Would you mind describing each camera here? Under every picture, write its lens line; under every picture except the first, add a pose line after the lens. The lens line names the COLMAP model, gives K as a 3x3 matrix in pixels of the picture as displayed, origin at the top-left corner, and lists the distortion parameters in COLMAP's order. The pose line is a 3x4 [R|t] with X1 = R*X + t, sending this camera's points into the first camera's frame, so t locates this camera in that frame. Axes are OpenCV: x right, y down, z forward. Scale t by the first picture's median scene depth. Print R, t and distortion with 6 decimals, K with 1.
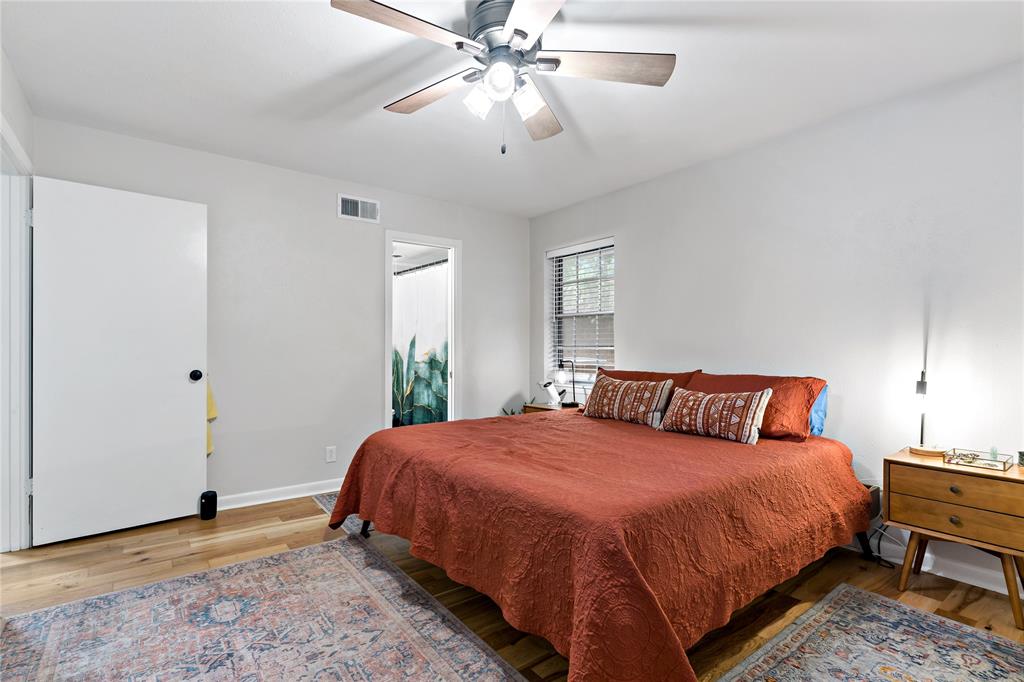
lens RADIAL K [[488.3, 0, 506.7], [0, 488.3, 342.9], [0, 0, 1]] dist [-0.000635, 0.000592]
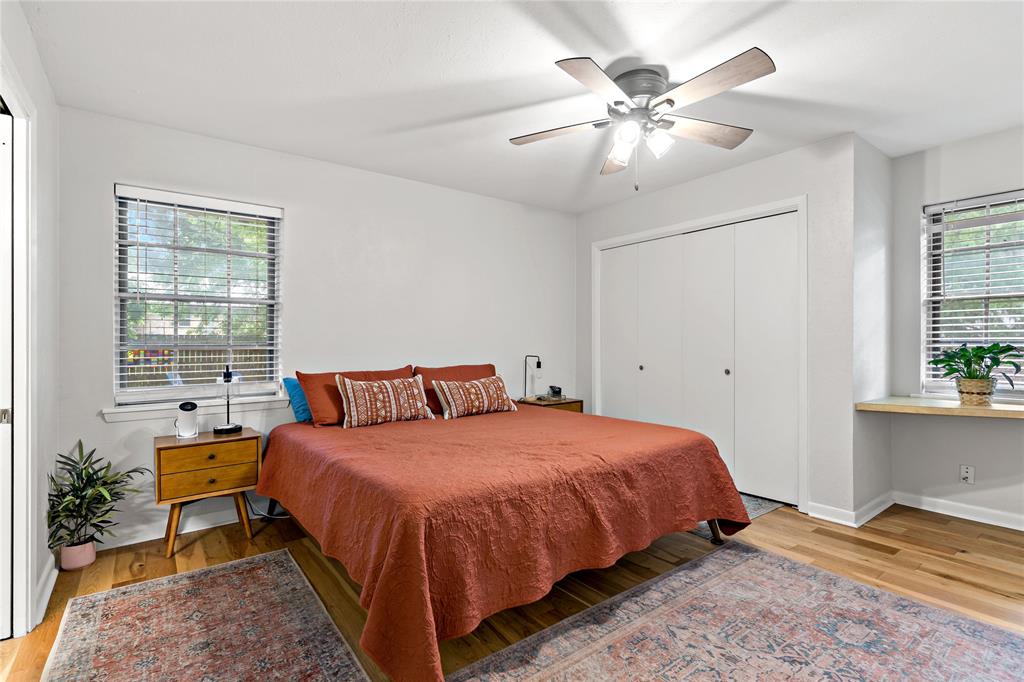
lens RADIAL K [[488.3, 0, 506.2], [0, 488.3, 340.0], [0, 0, 1]] dist [-0.000635, 0.000592]
pose [[0.000371, -0.004700, 0.999989, -1.014142], [-0.008823, 0.999950, 0.004703, -0.014016], [-0.999961, -0.008824, 0.000330, 1.062411]]
